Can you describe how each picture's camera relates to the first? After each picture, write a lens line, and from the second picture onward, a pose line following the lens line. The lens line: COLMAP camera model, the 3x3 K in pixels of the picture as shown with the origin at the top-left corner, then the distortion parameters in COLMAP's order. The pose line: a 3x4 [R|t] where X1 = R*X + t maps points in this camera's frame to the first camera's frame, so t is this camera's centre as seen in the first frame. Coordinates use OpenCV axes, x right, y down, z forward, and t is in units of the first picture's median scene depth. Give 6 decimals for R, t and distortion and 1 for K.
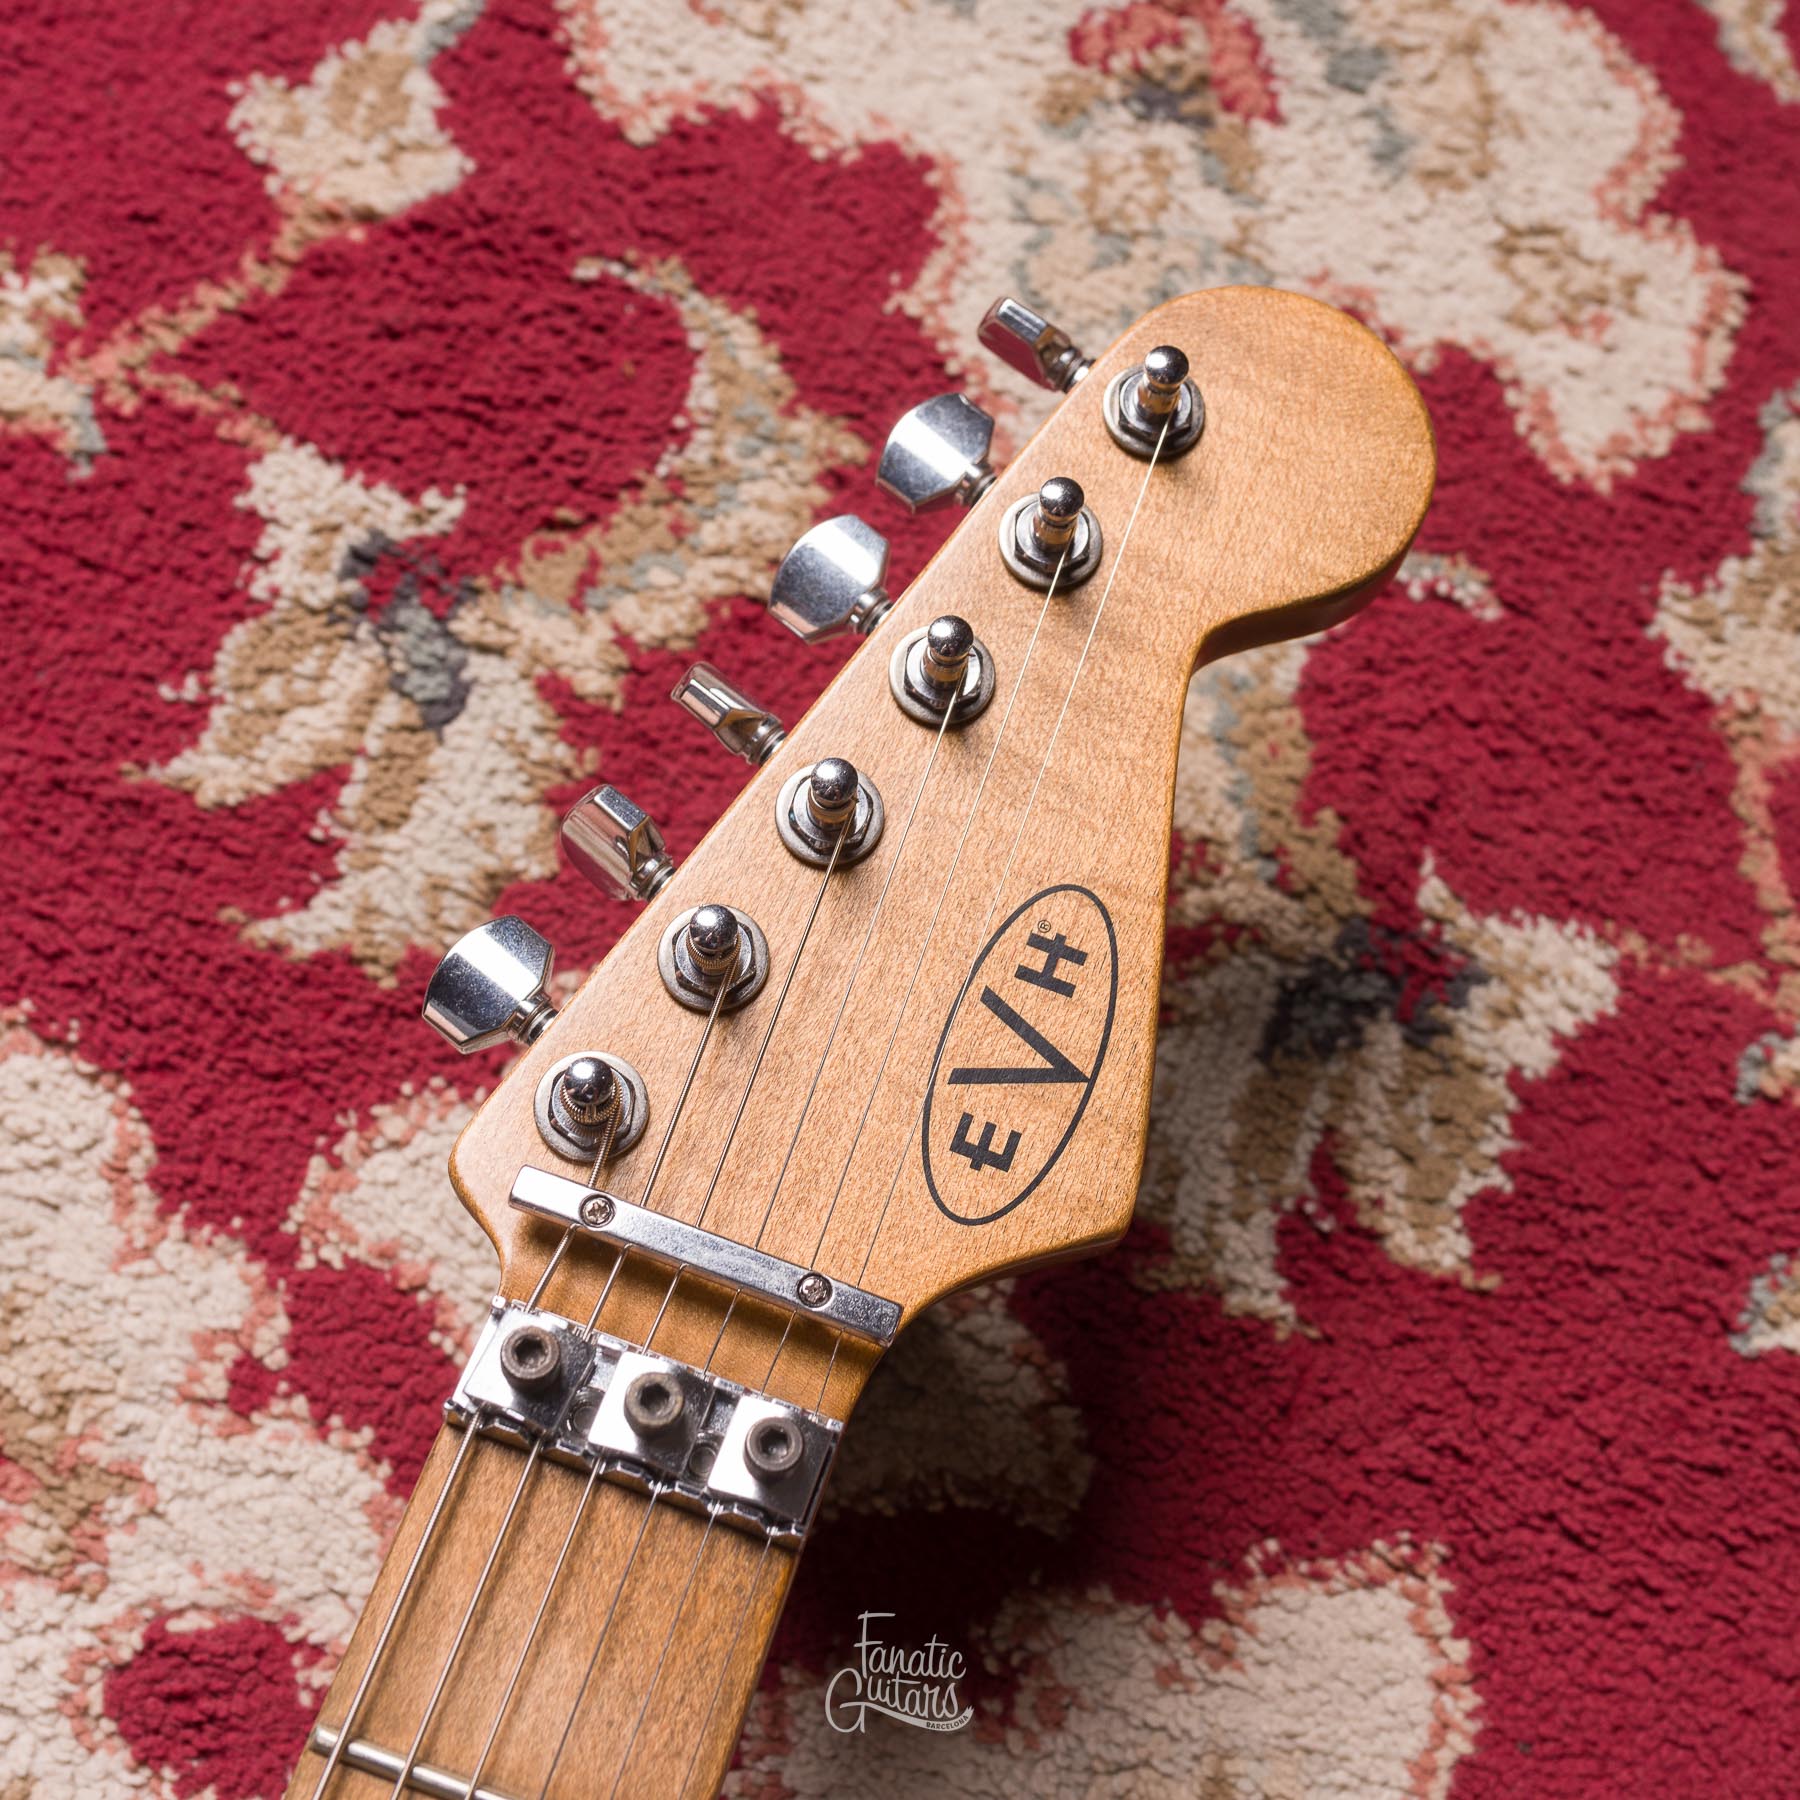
lens RADIAL K [[2557.7, 0, 904.9], [0, 2557.7, 930.9], [0, 0, 1]] dist [0.000918, 0.012344]
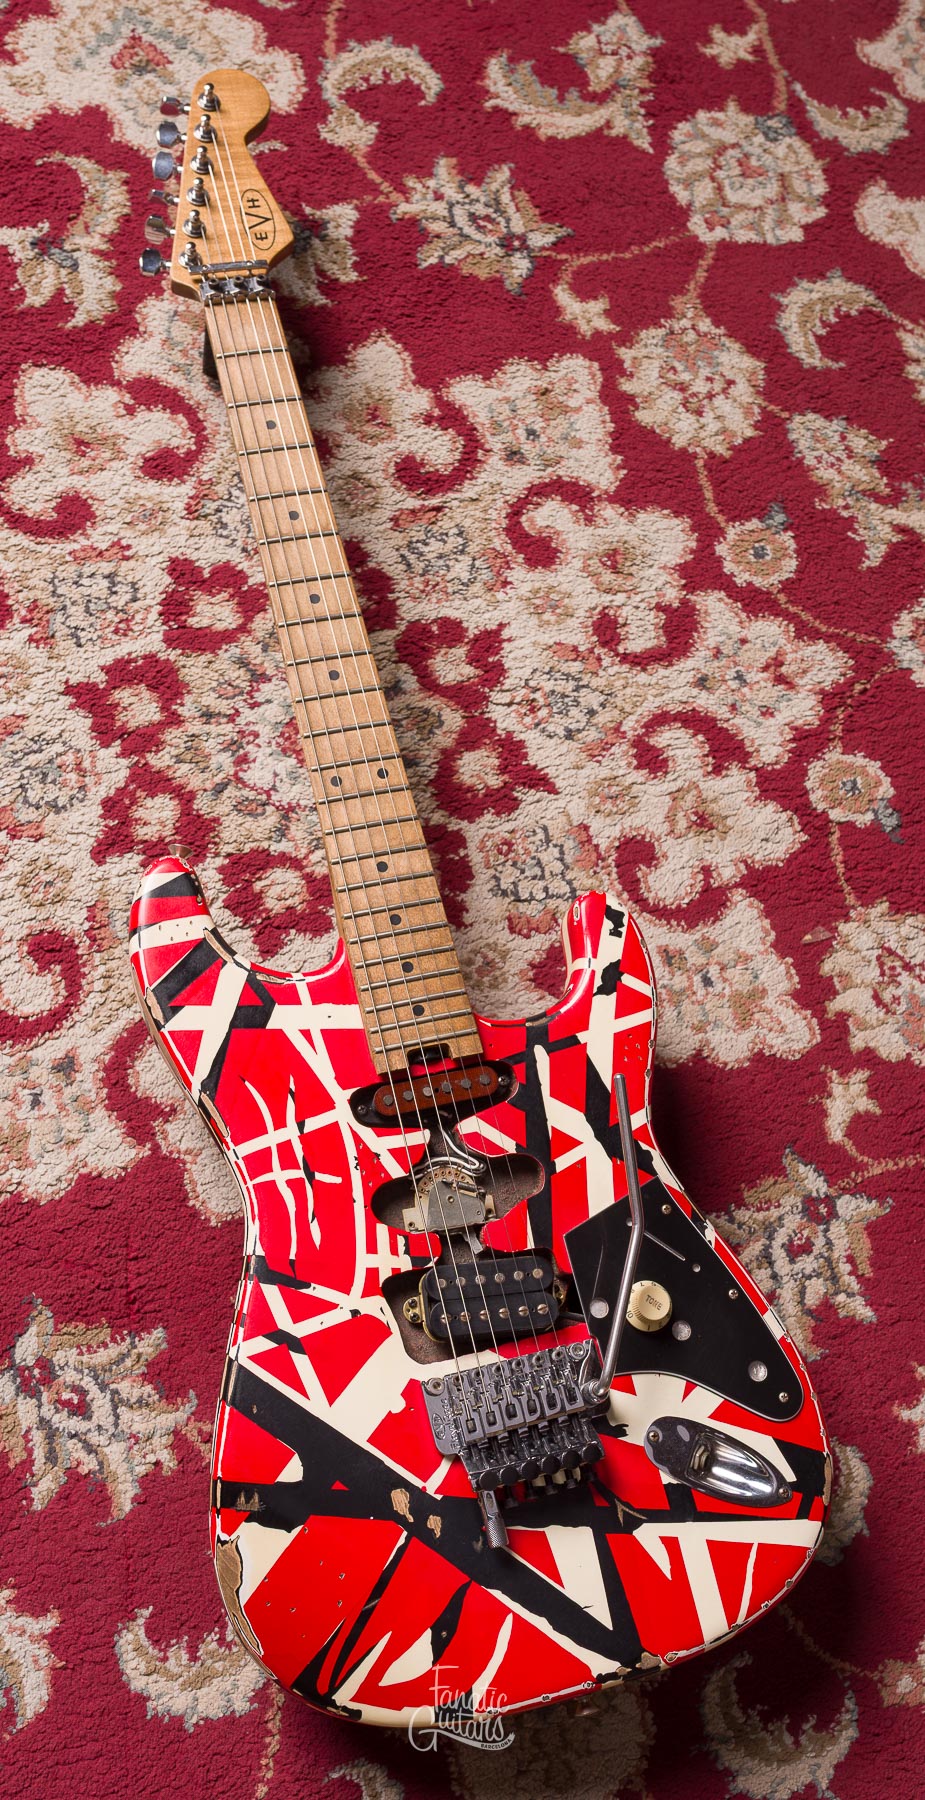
lens RADIAL K [[1869.3, 0, 456.5], [0, 1869.3, 905.3], [0, 0, 1]] dist [-0.001827, -0.004840]
pose [[0.830704, -0.494203, 0.256307, -0.920961], [0.486491, 0.868242, 0.097375, 0.781237], [-0.270660, 0.043801, 0.961678, -1.913230]]
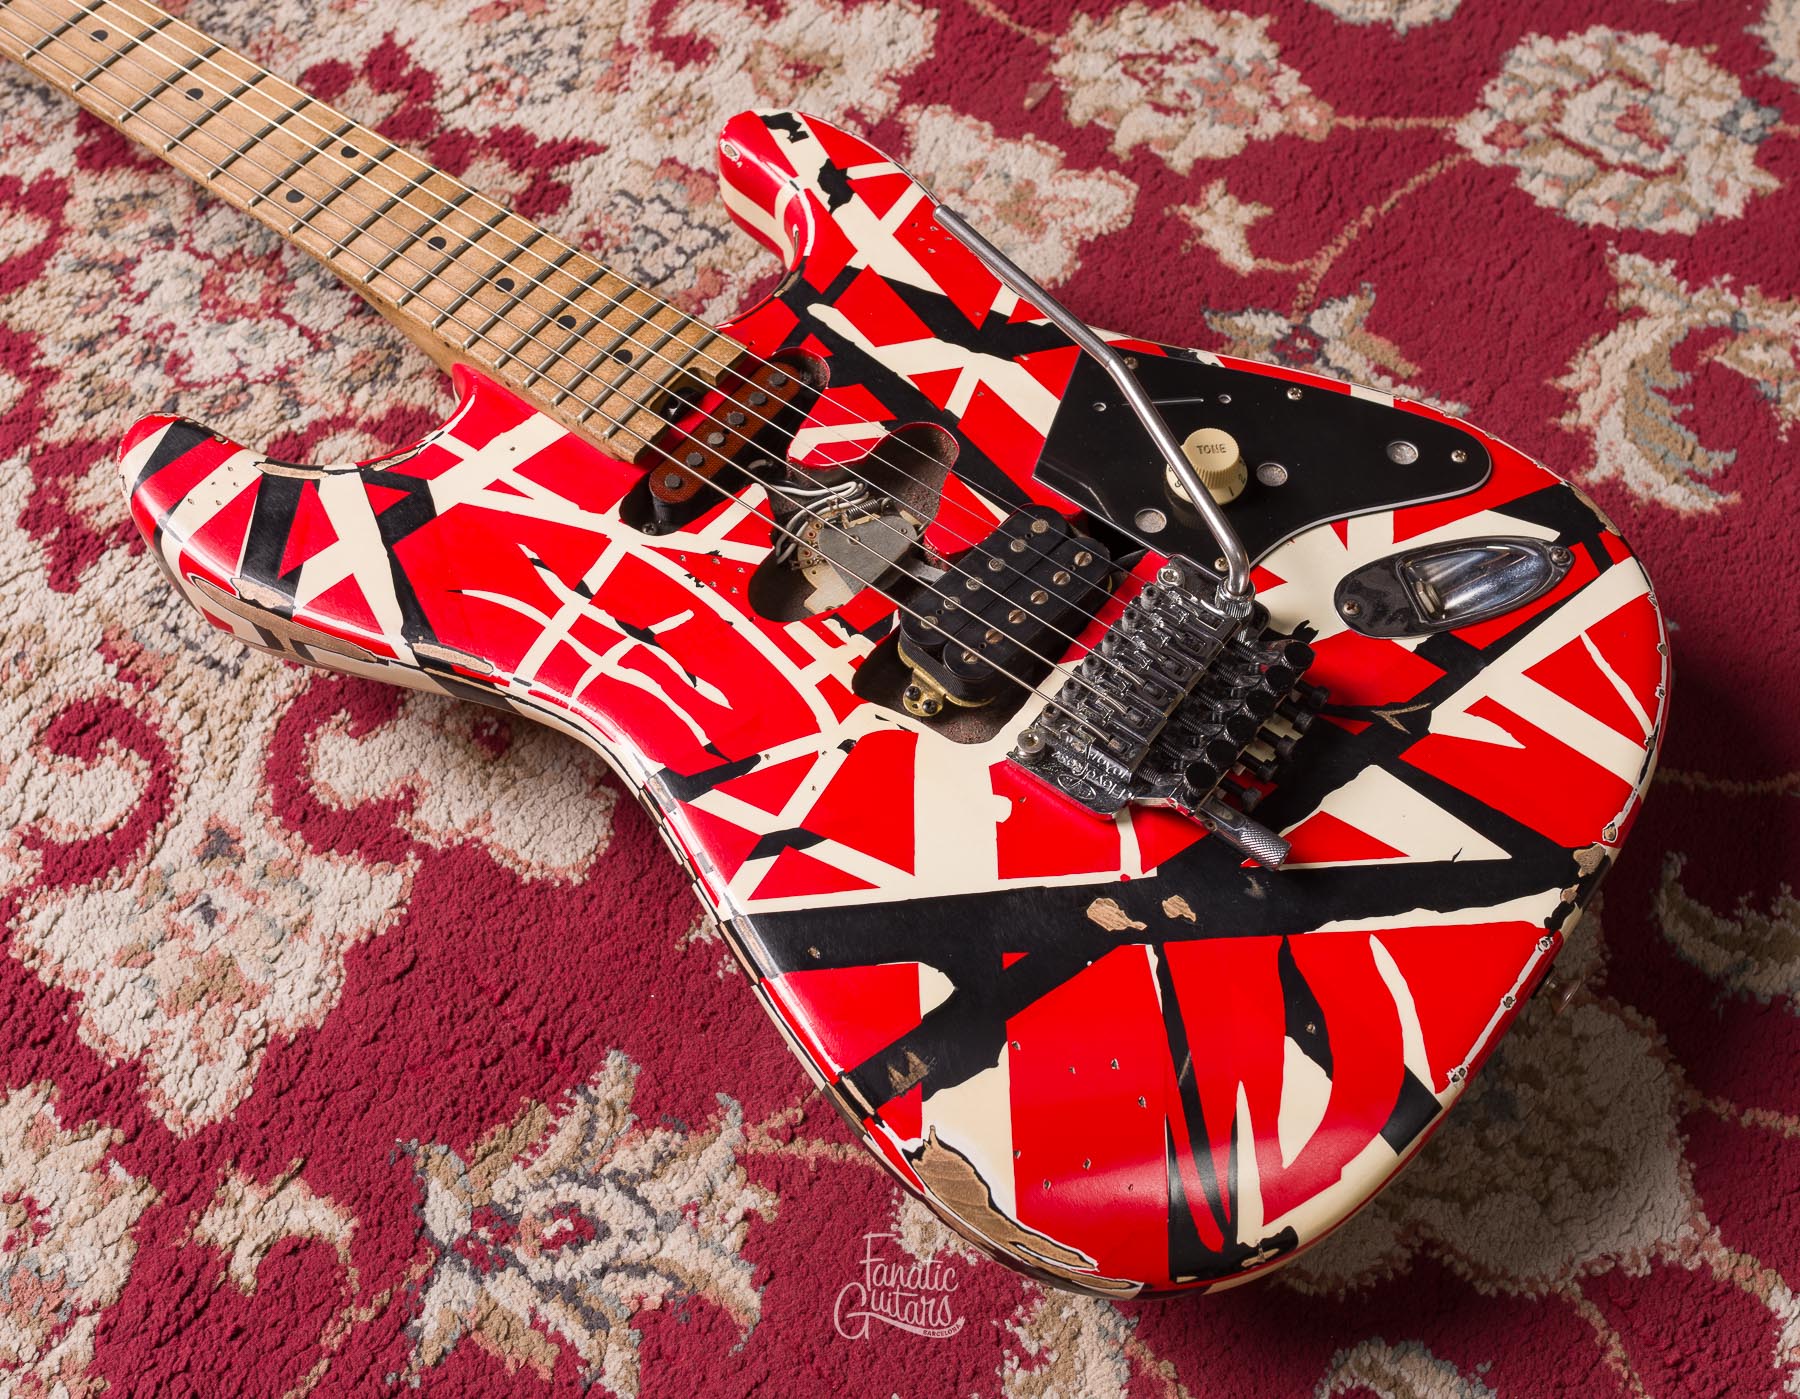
lens RADIAL K [[2194.9, 0, 946.7], [0, 2194.9, 708.1], [0, 0, 1]] dist [-0.002792, -0.000307]
pose [[0.296838, -0.843613, 0.447442, -1.334099], [0.908658, 0.393616, 0.139313, 1.194229], [-0.293647, 0.365218, 0.883395, -1.121613]]
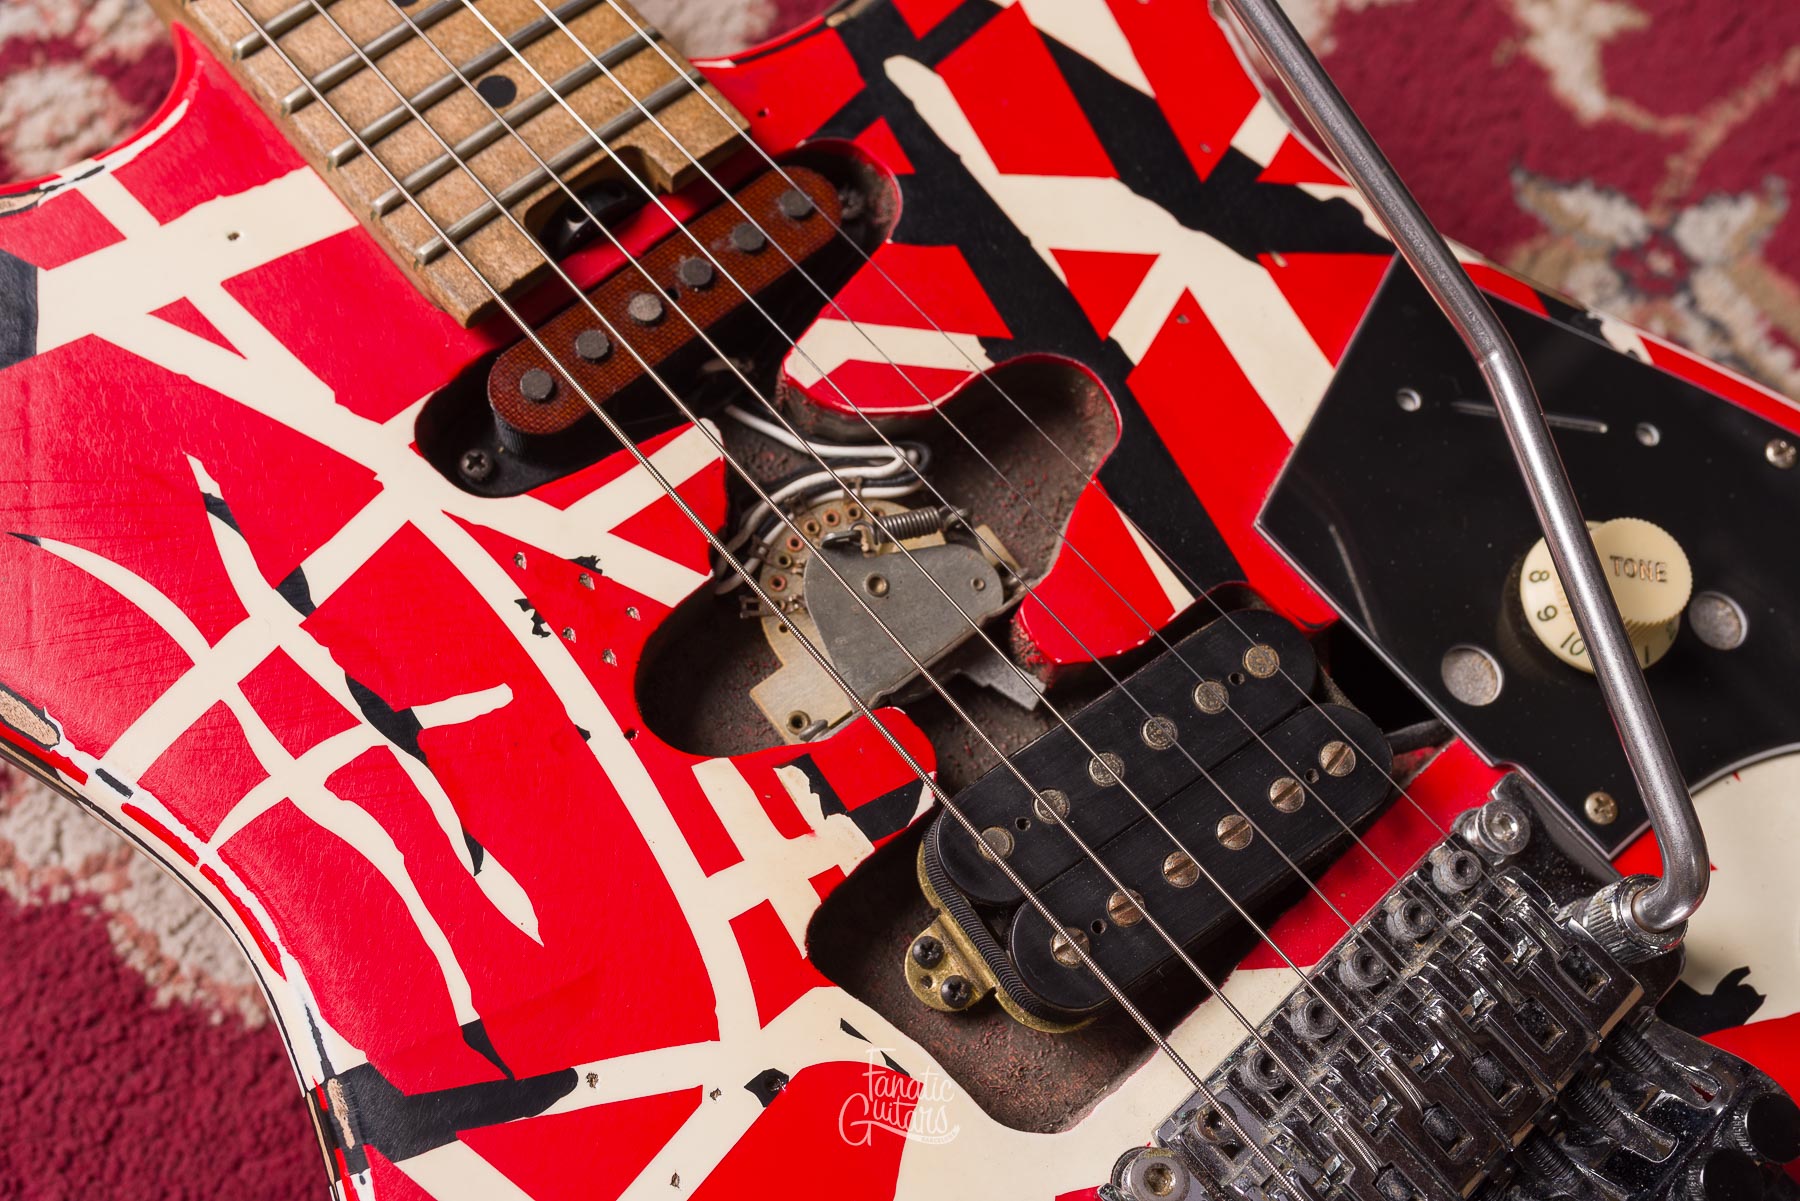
lens RADIAL K [[1824.2, 0, 900.8], [0, 1824.2, 596.1], [0, 0, 1]] dist [0.002708, 0.002137]
pose [[0.477759, -0.822486, 0.308646, -0.724530], [0.802749, 0.551451, 0.226927, 1.168197], [-0.356848, 0.139349, 0.923711, -0.324090]]
